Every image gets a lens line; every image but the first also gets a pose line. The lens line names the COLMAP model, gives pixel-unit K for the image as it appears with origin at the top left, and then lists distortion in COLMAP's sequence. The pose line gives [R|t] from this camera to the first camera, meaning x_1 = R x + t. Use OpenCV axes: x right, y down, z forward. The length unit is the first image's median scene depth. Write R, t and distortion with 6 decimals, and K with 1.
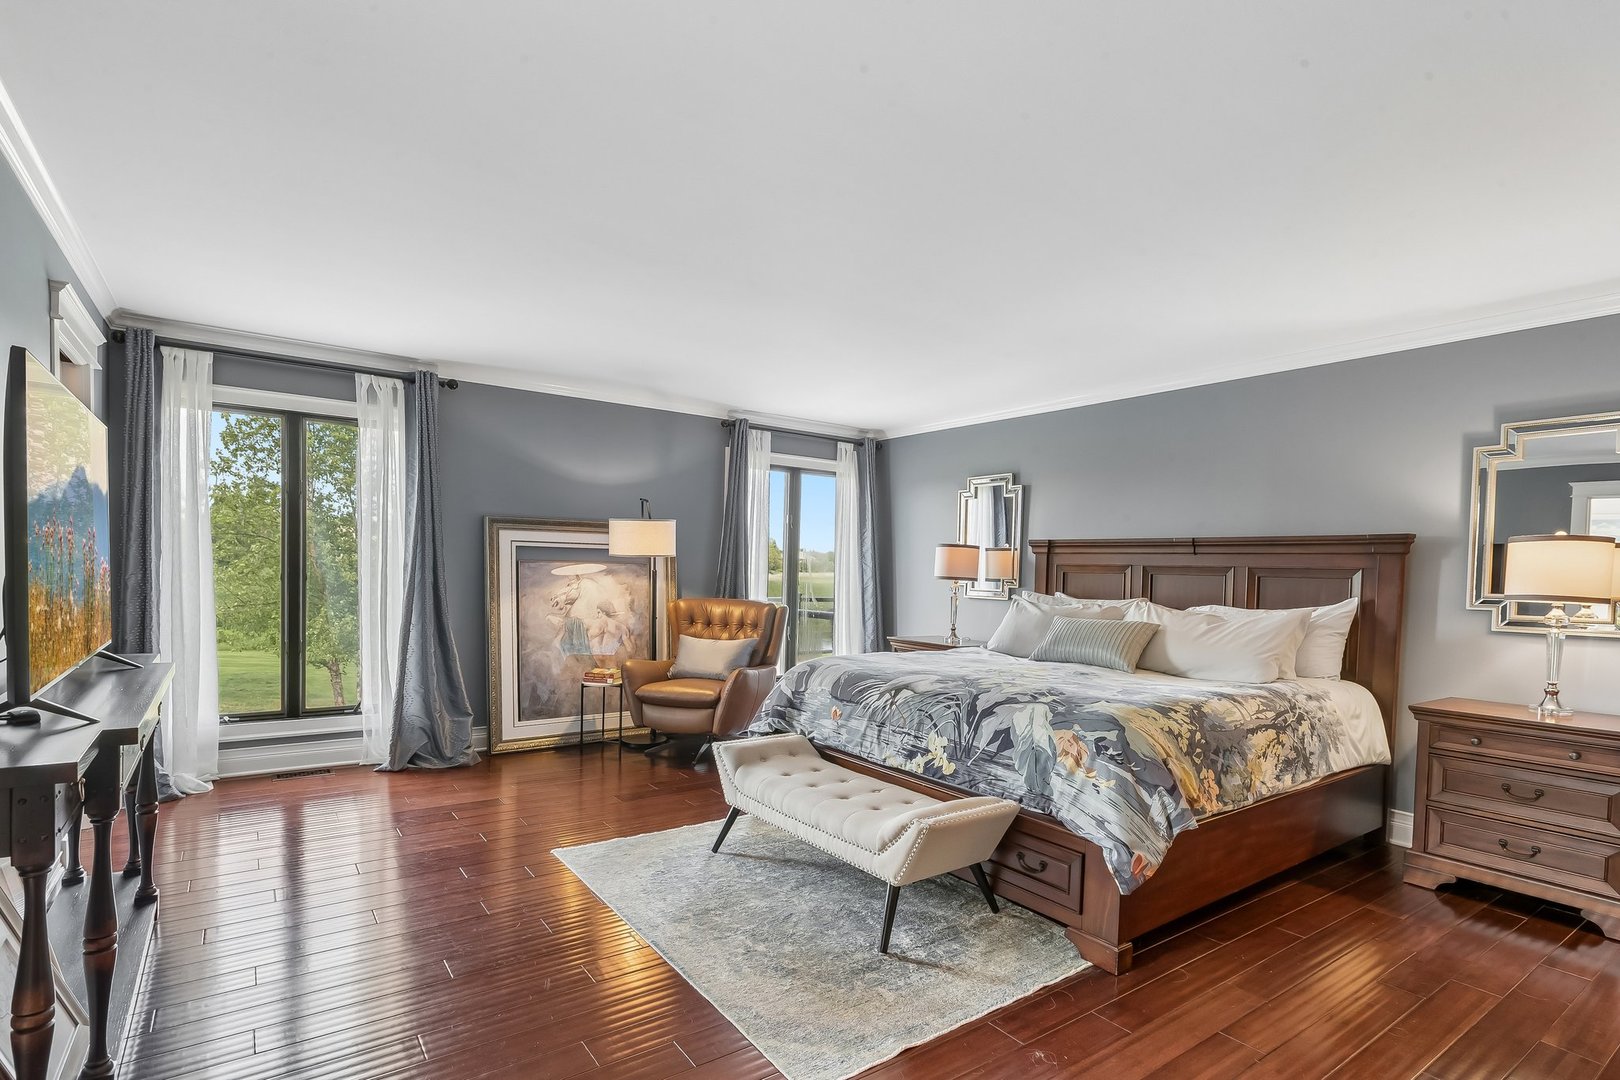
lens RADIAL K [[799.5, 0, 812.0], [0, 799.5, 542.1], [0, 0, 1]] dist [-0.000656, -0.000043]
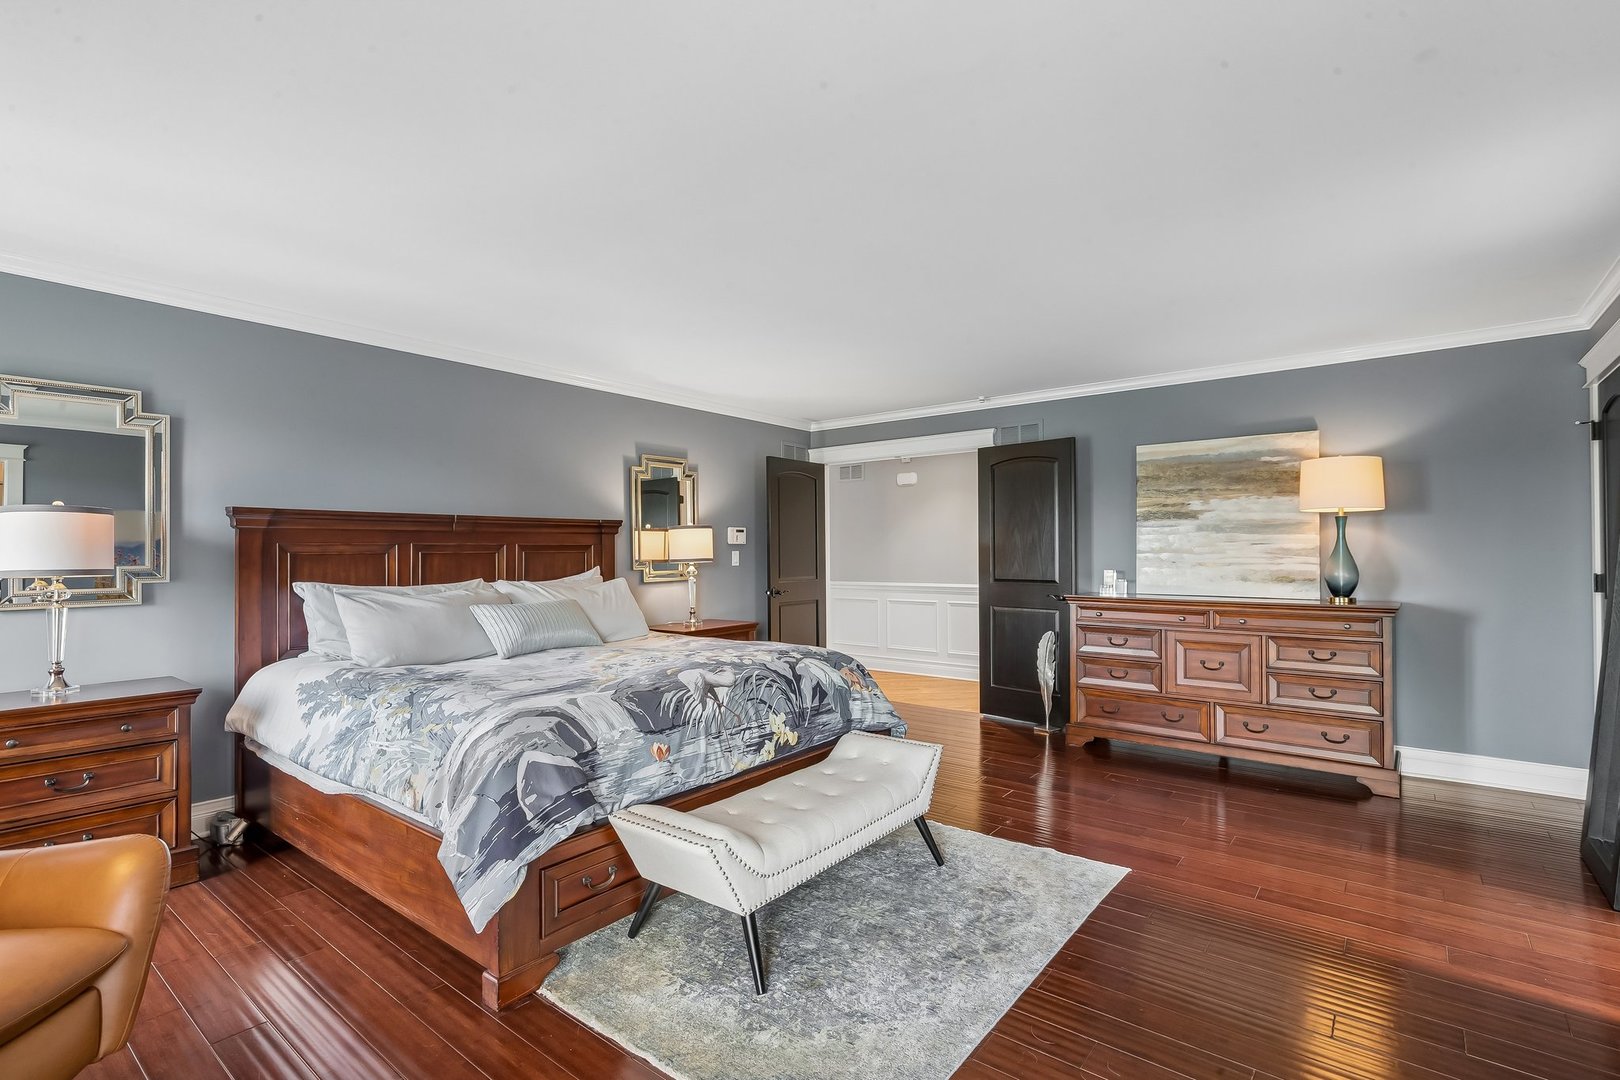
lens RADIAL K [[751.1, 0, 814.2], [0, 751.1, 543.9], [0, 0, 1]] dist [0.007277, -0.001135]
pose [[-0.276602, -0.009642, 0.960936, -0.761841], [-0.029637, 0.999560, 0.001498, 0.020713], [-0.960527, -0.028065, -0.276766, 1.203153]]
